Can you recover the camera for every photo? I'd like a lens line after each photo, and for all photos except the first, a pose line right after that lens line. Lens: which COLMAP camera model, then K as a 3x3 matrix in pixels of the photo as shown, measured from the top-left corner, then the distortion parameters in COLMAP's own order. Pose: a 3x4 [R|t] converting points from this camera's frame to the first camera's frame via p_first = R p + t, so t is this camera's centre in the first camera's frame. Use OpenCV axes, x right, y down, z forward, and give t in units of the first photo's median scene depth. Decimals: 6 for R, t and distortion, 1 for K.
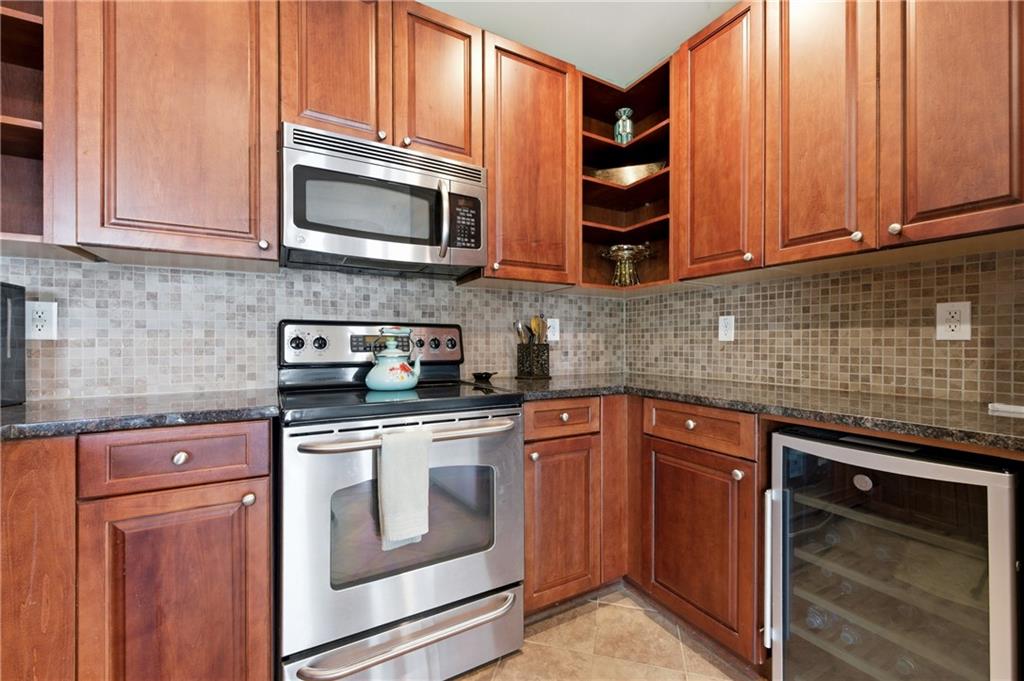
lens RADIAL K [[416.5, 0, 514.6], [0, 416.5, 342.4], [0, 0, 1]] dist [0.001587, -0.000835]
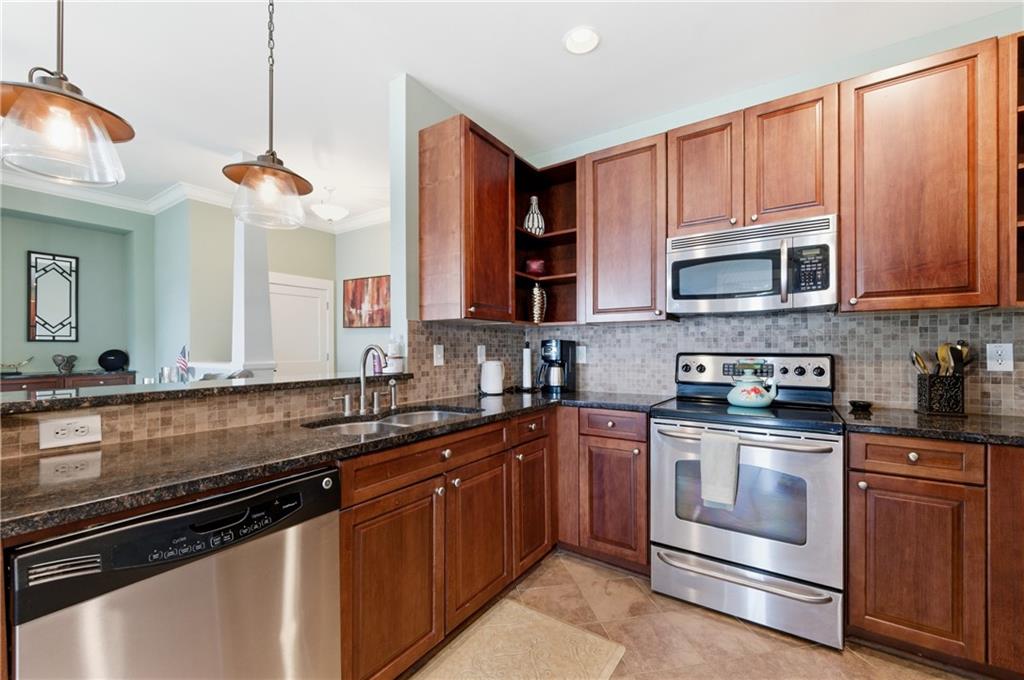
lens RADIAL K [[416.5, 0, 512.0], [0, 416.5, 345.5], [0, 0, 1]] dist [0.001587, -0.000835]
pose [[0.448244, -0.006007, -0.893891, 0.558233], [0.003333, 0.999982, -0.005048, -0.075521], [0.893905, -0.000716, 0.448256, -0.262486]]
